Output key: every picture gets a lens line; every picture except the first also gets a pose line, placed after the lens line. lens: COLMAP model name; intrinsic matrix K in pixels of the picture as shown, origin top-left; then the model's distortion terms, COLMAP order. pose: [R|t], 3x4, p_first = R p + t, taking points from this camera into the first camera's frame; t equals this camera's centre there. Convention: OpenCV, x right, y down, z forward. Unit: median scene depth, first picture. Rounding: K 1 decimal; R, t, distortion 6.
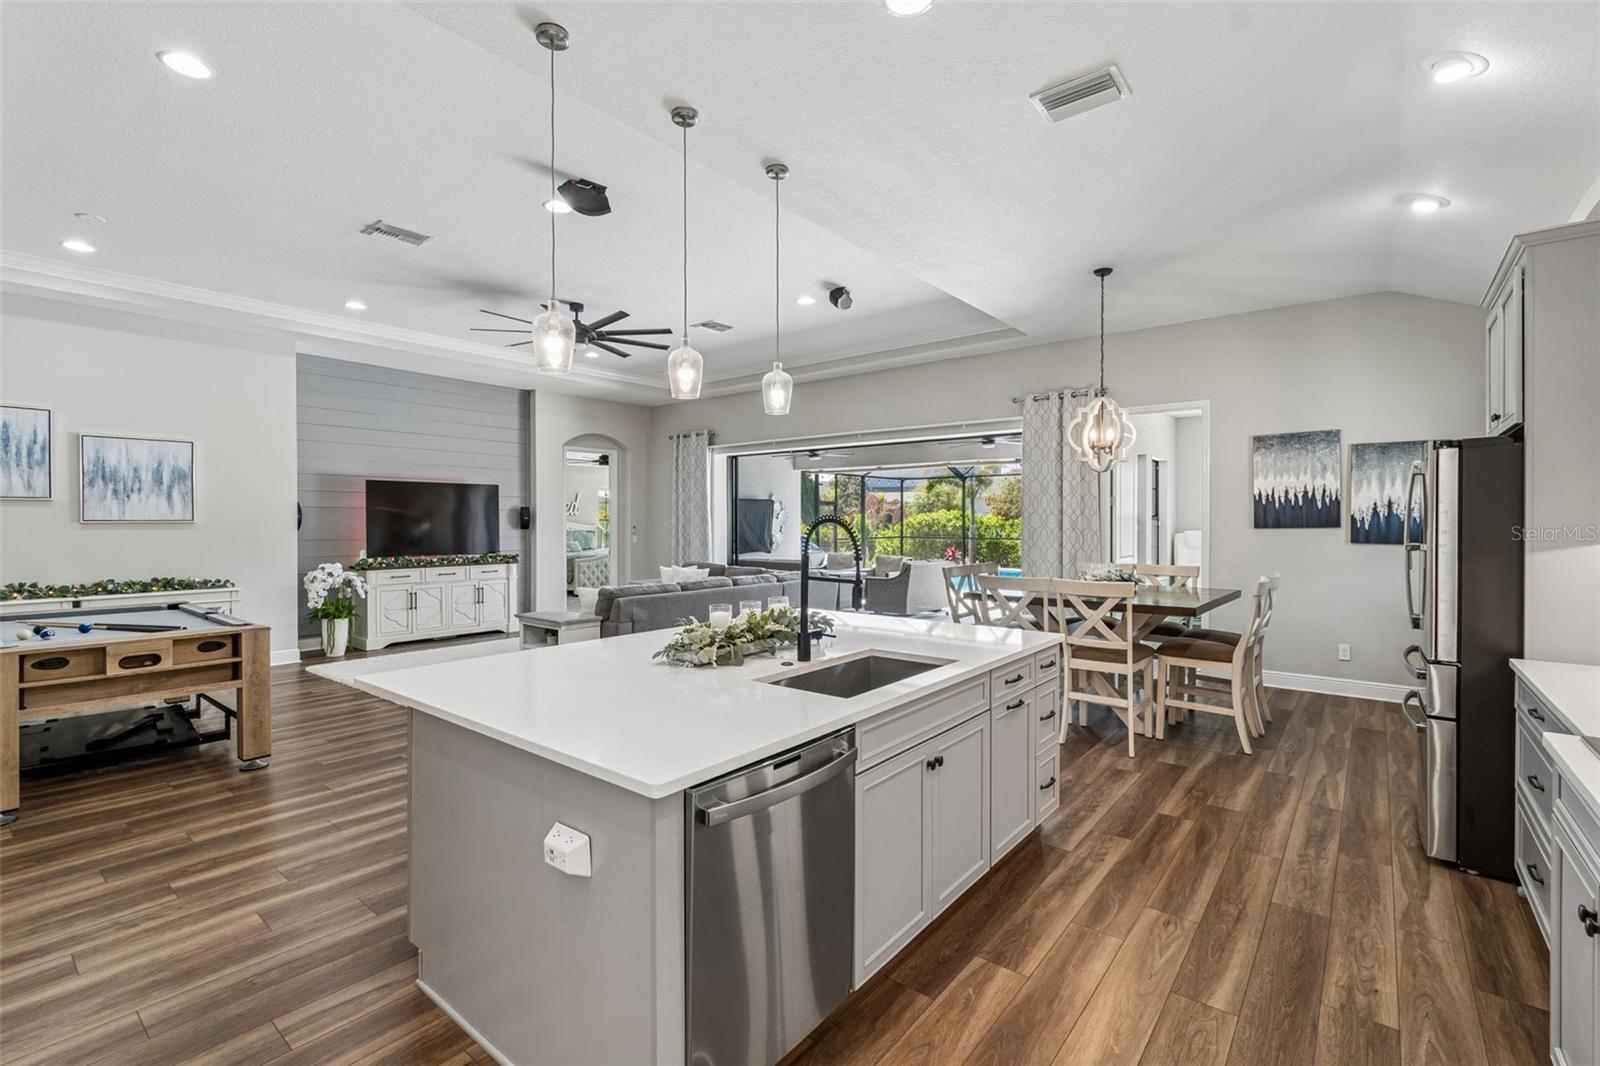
lens RADIAL K [[712.0, 0, 797.9], [0, 712.0, 524.4], [0, 0, 1]] dist [0.000796, -0.000787]
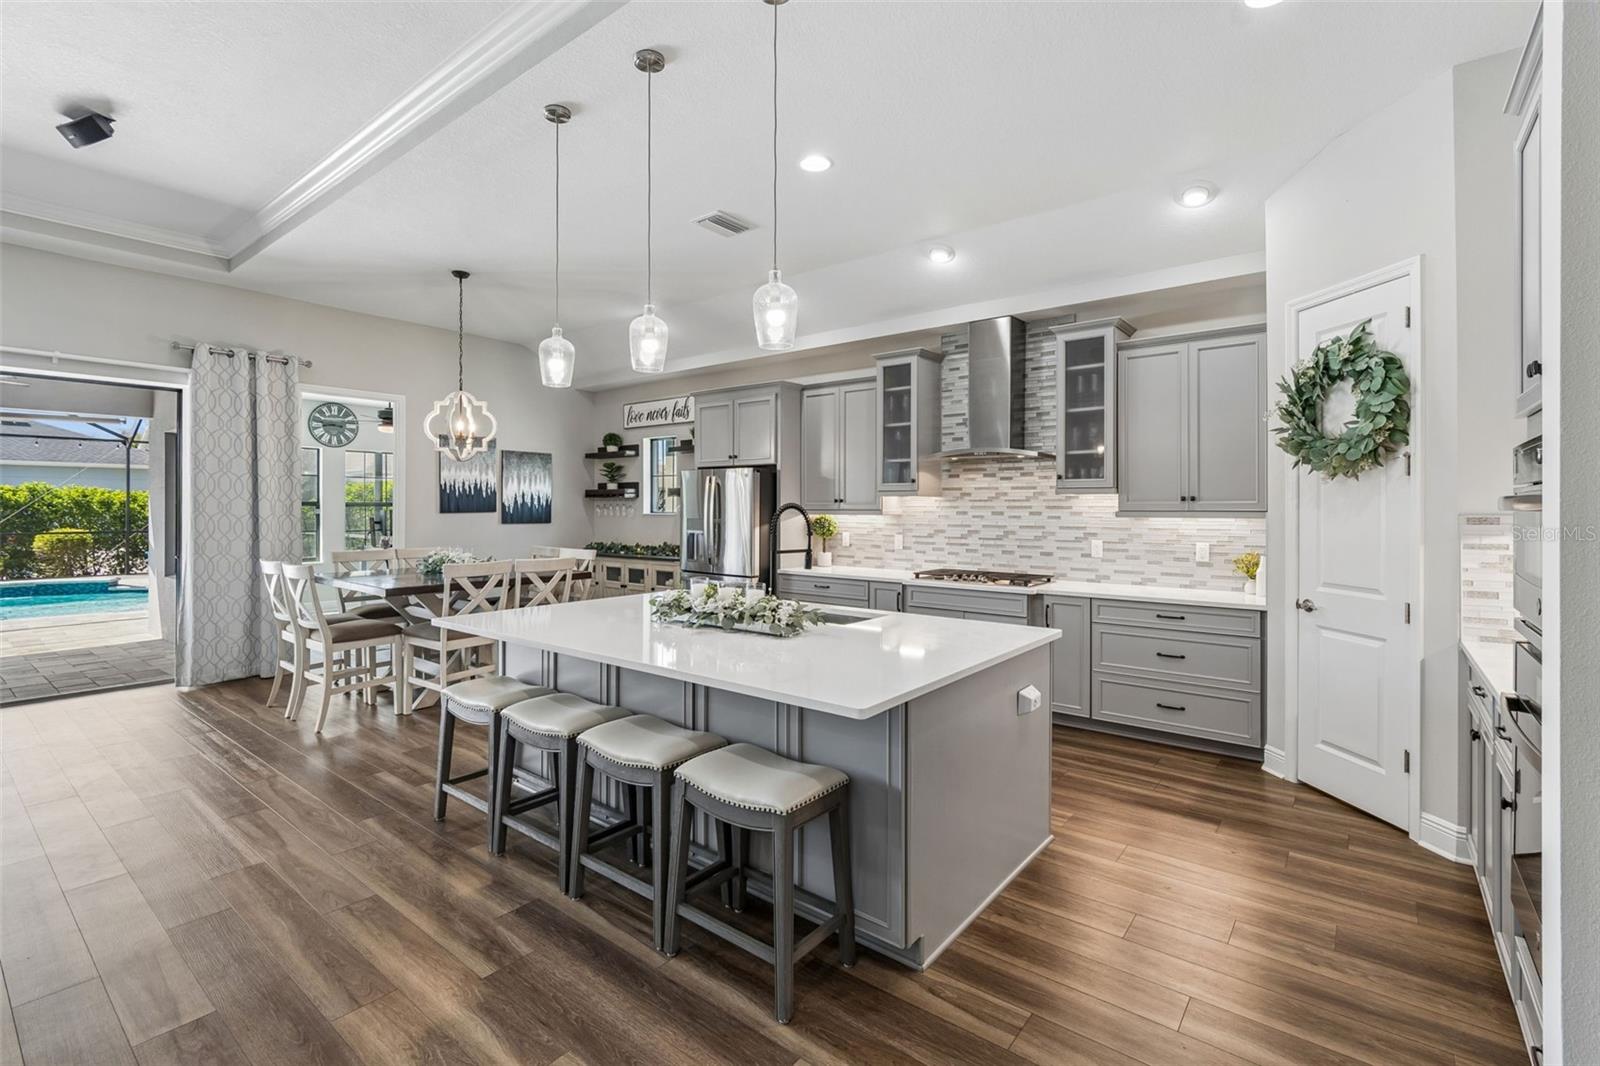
lens RADIAL K [[719.9, 0, 803.2], [0, 719.9, 506.2], [0, 0, 1]] dist [0.001479, 0.000006]
pose [[-0.011059, 0.002264, 0.999936, -0.524608], [0.002469, 0.999994, -0.002237, -0.002094], [-0.999936, 0.002444, -0.011065, 0.399344]]
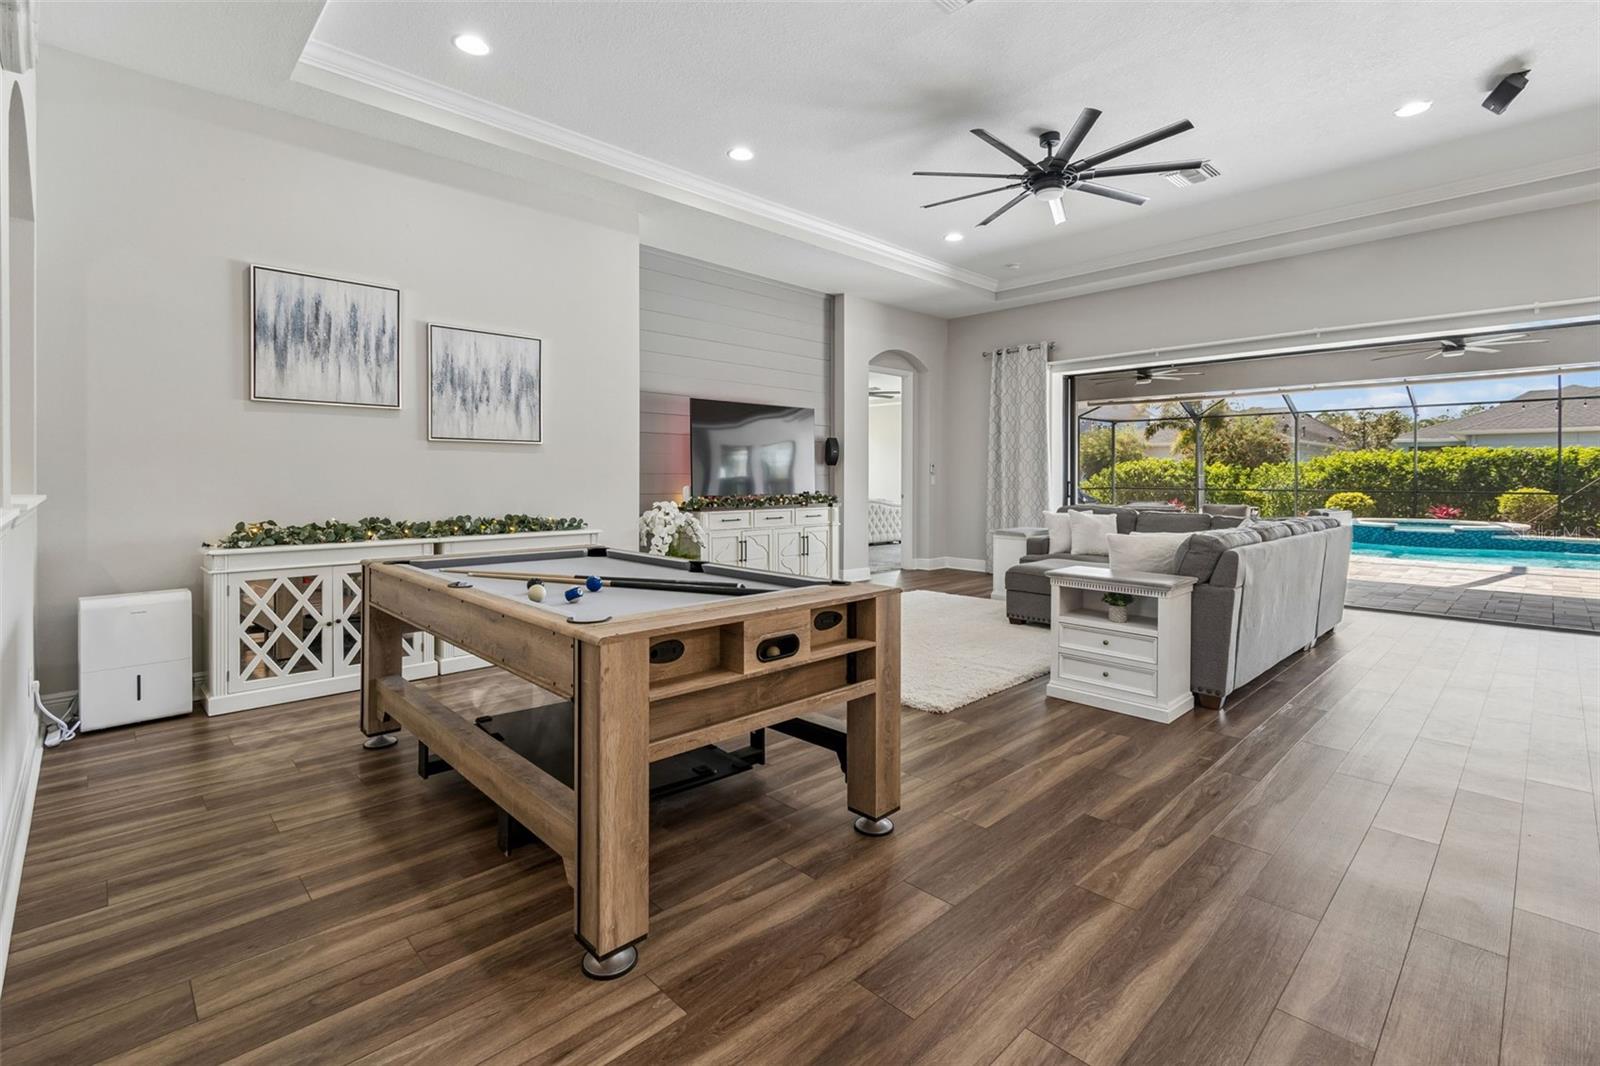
lens RADIAL K [[730.3, 0, 797.3], [0, 730.3, 478.8], [0, 0, 1]] dist [0.001241, -0.000879]
pose [[0.992426, 0.002952, -0.122805, -0.480666], [-0.003224, 0.999993, -0.002013, 0.035989], [0.122799, 0.002394, 0.992429, 0.253498]]
